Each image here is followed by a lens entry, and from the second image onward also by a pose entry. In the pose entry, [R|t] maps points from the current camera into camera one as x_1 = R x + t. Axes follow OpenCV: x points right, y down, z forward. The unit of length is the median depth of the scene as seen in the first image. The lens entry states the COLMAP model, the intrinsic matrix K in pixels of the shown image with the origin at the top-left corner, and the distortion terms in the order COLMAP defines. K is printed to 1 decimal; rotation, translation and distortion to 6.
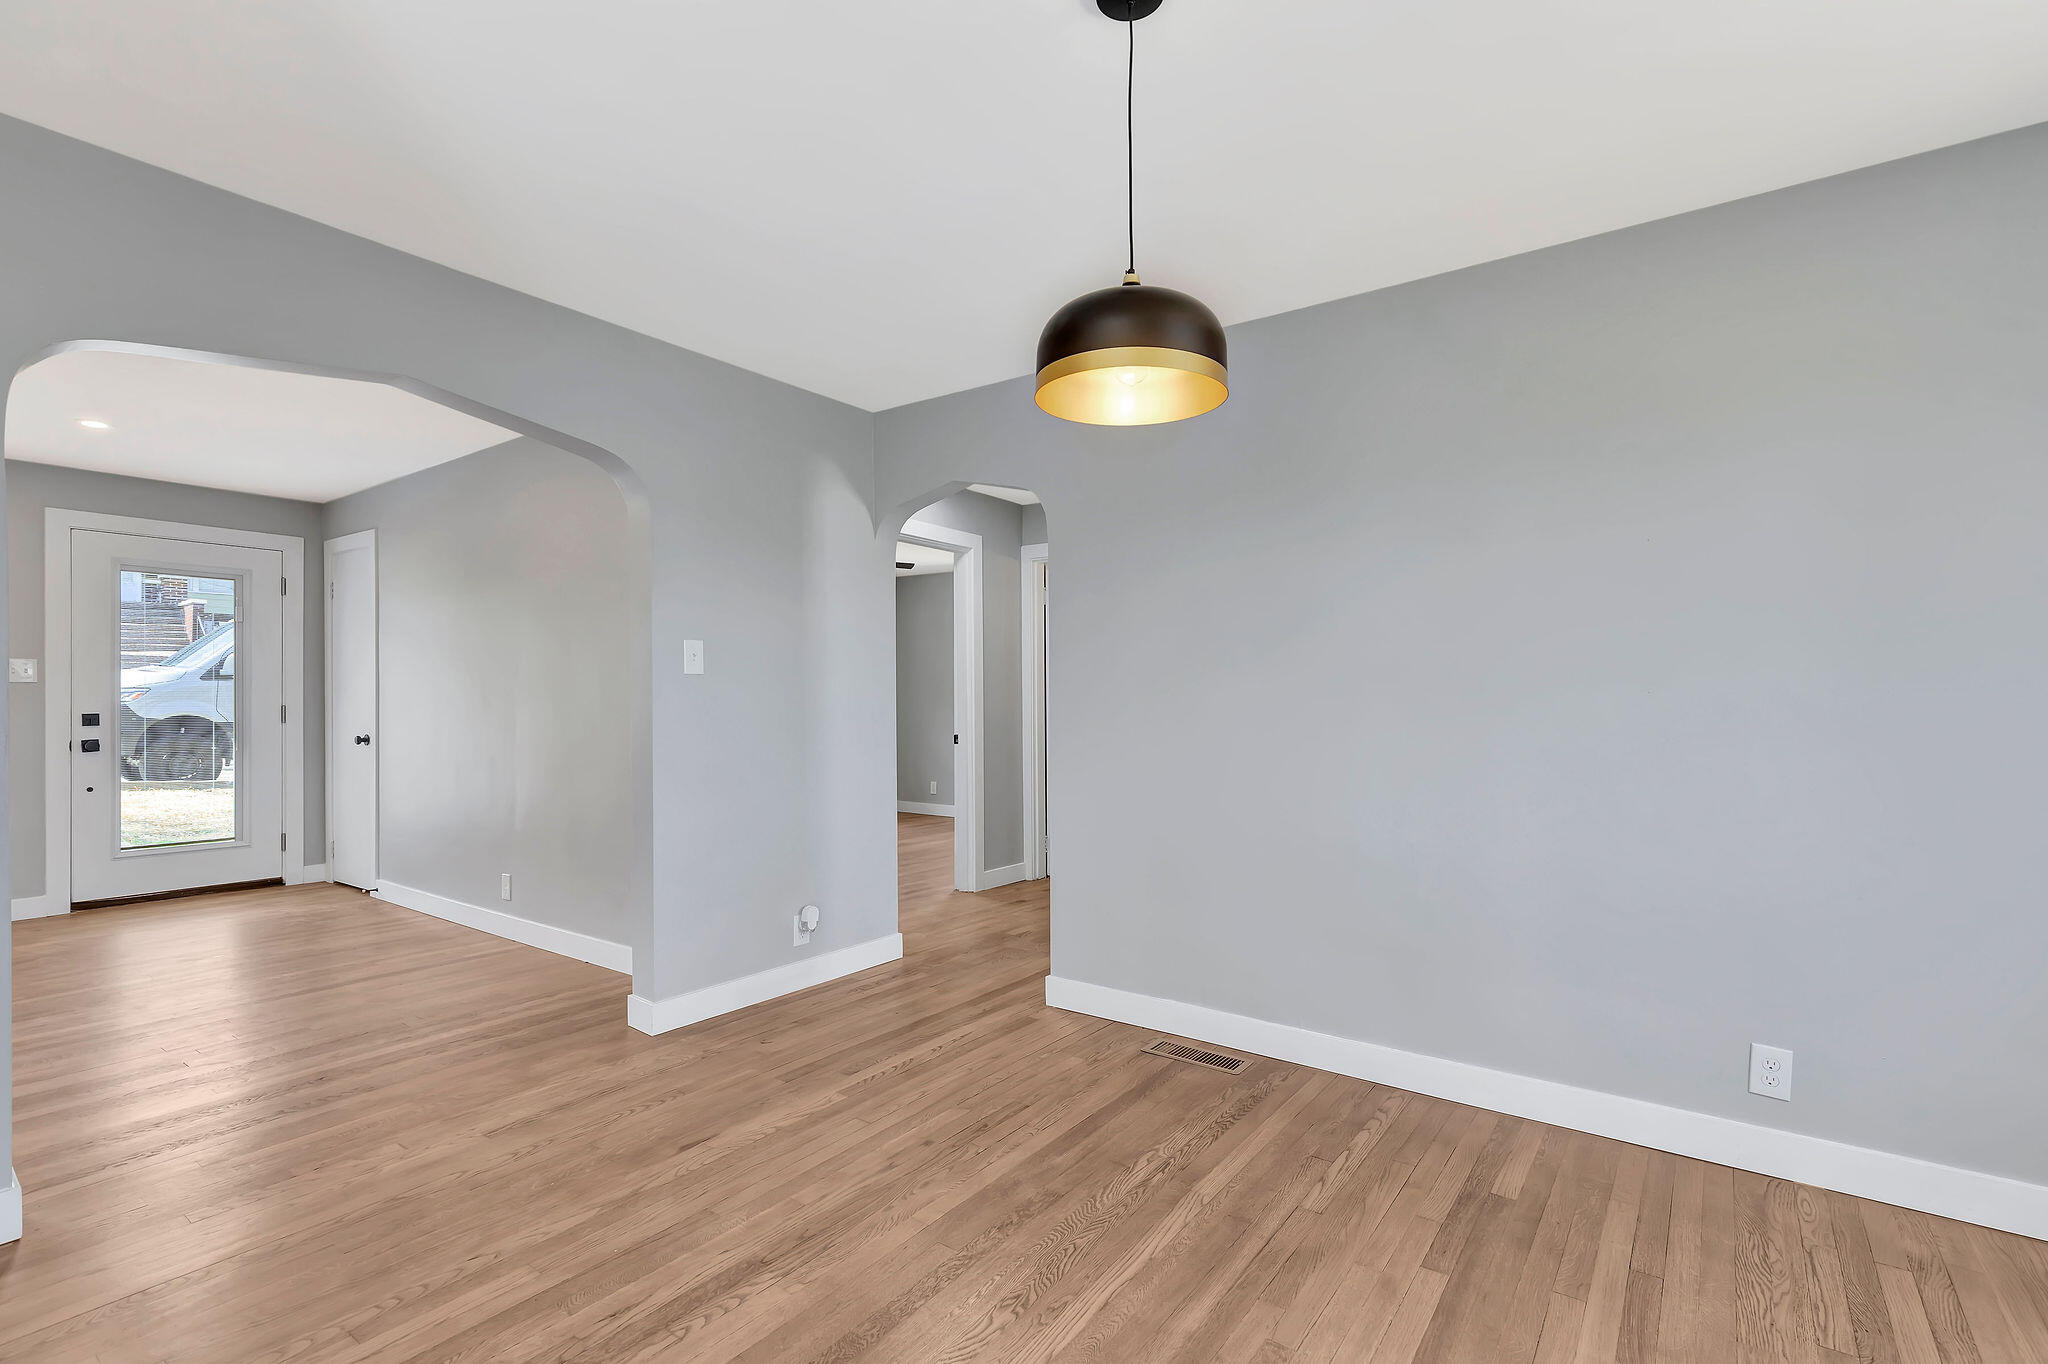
lens RADIAL K [[943.9, 0, 1044.6], [0, 943.9, 695.6], [0, 0, 1]] dist [0.004504, -0.000229]
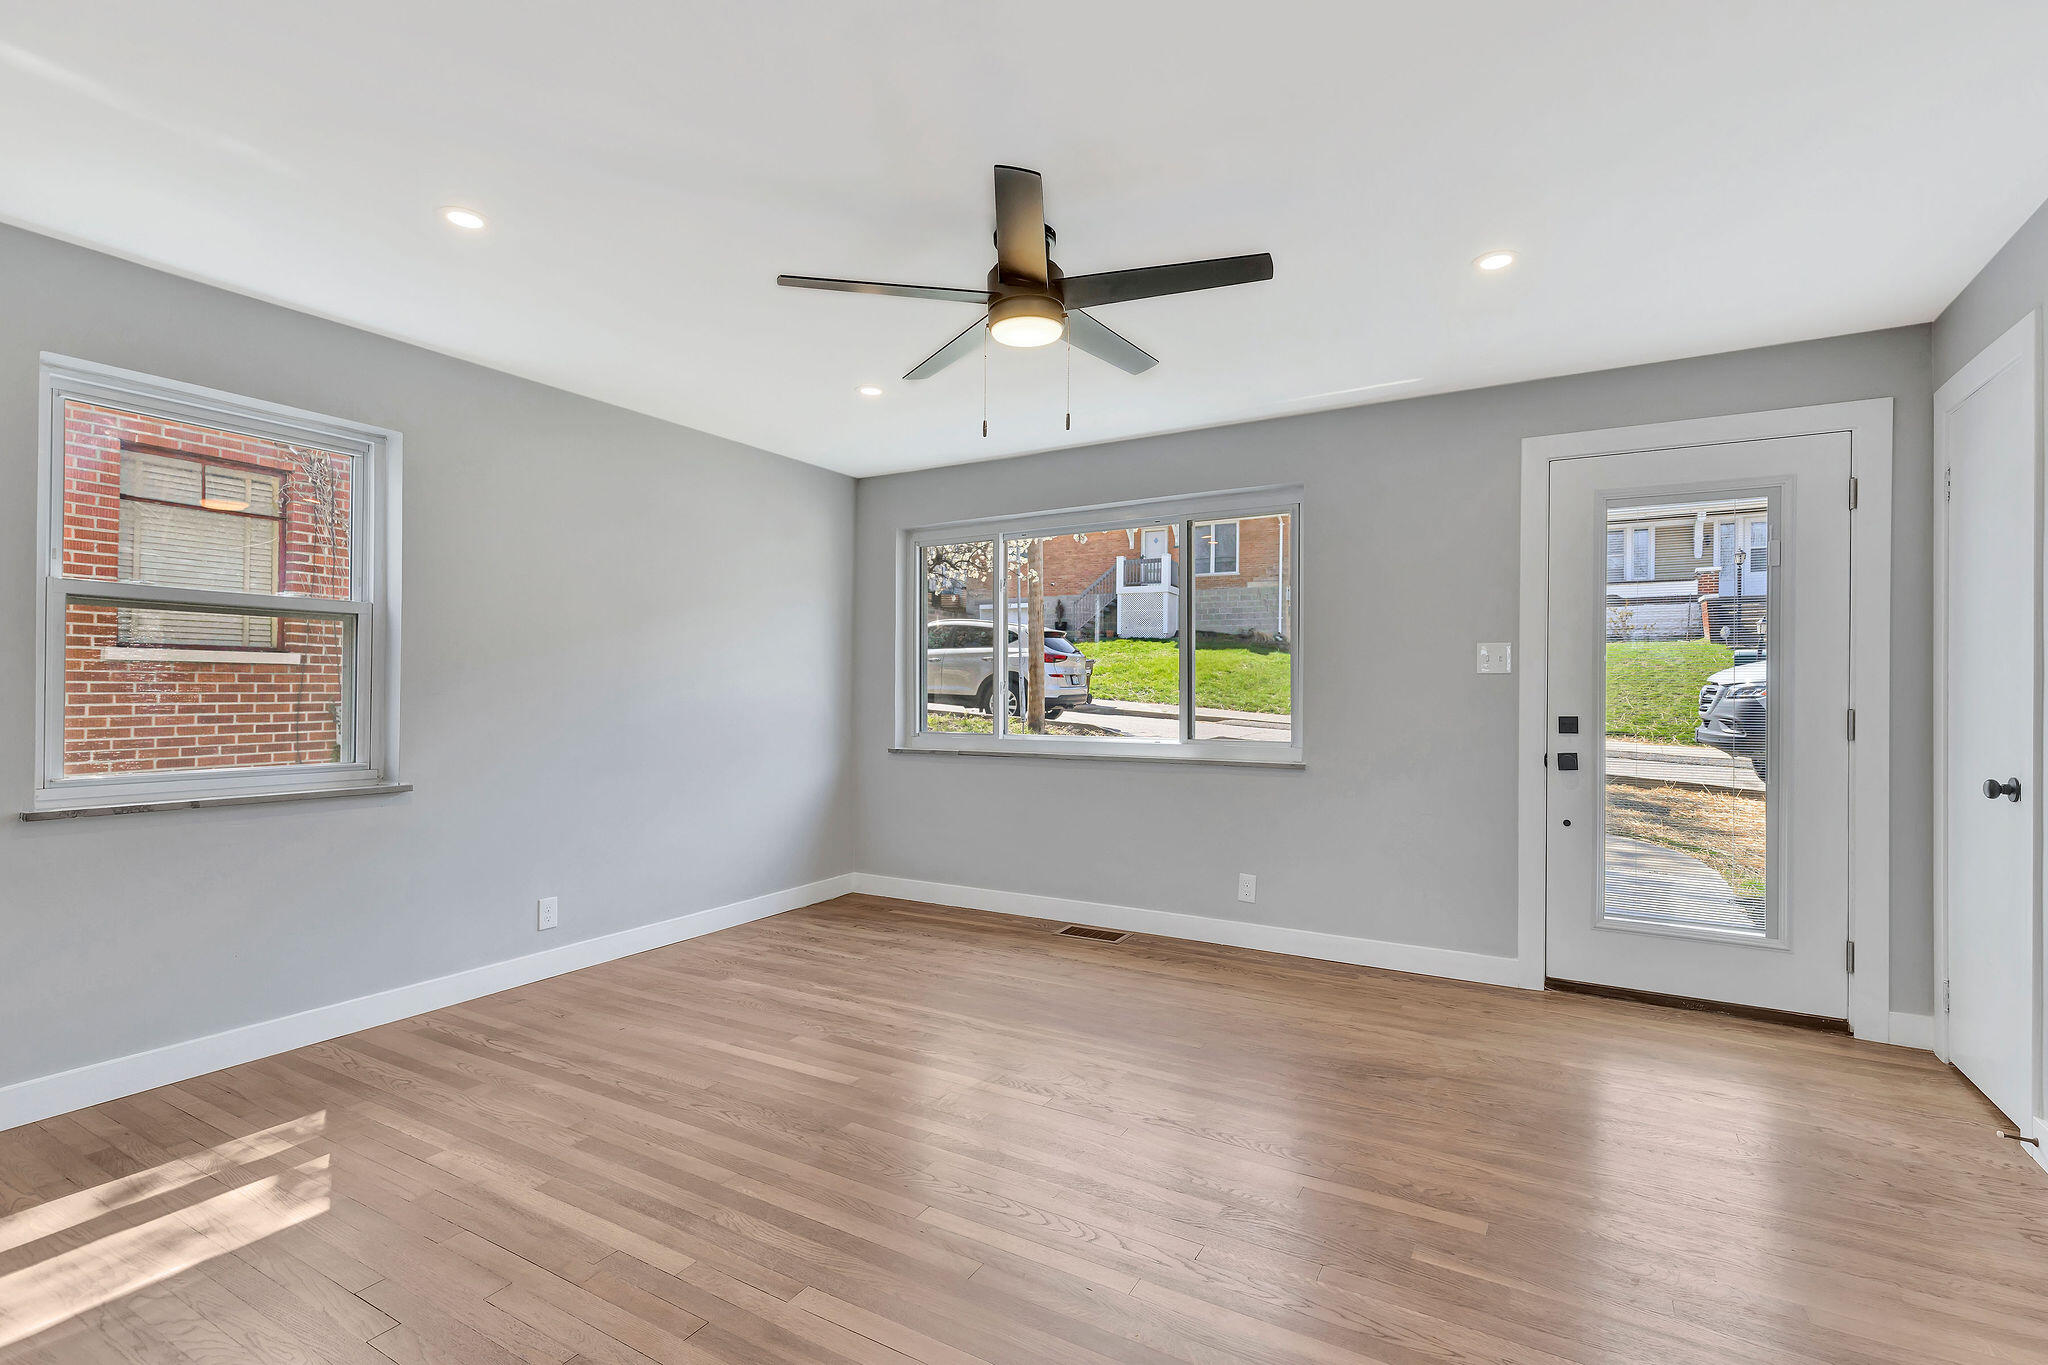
lens RADIAL K [[943.9, 0, 1044.6], [0, 943.9, 696.1], [0, 0, 1]] dist [0.004504, -0.000229]
pose [[0.105418, 0.007395, -0.994401, -0.304494], [-0.000440, 0.999973, 0.007390, -0.001090], [0.994428, -0.000342, 0.105418, 0.473939]]
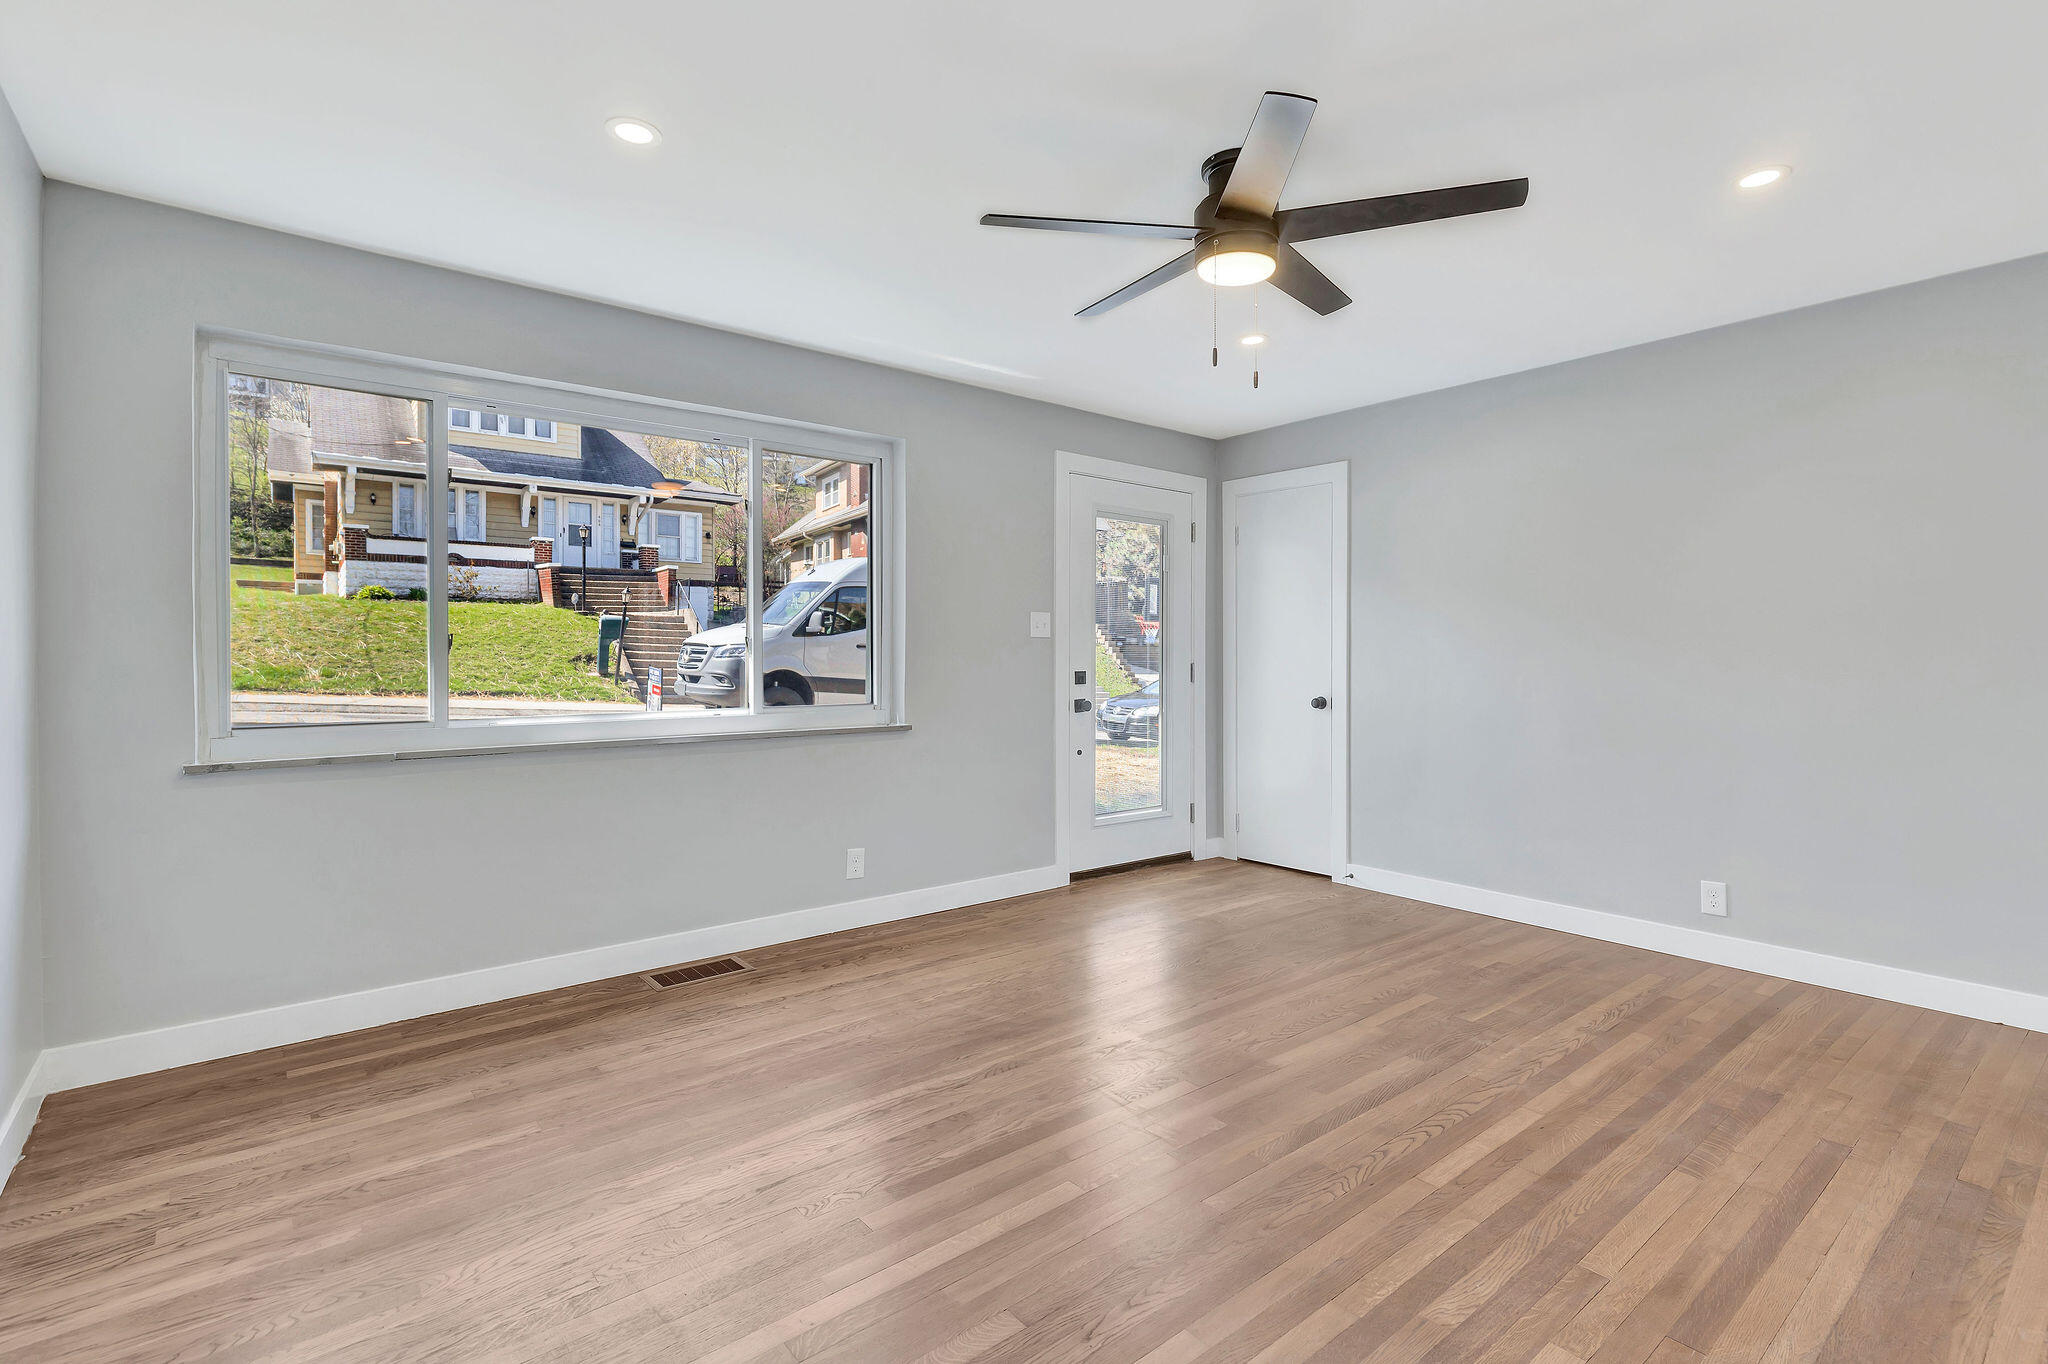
lens RADIAL K [[935.8, 0, 1031.5], [0, 935.8, 670.1], [0, 0, 1]] dist [0.006241, 0.000359]
pose [[0.966575, 0.008777, -0.256234, -0.724022], [-0.004046, 0.999812, 0.018986, 0.000623], [0.256352, -0.017315, 0.966428, 0.088631]]
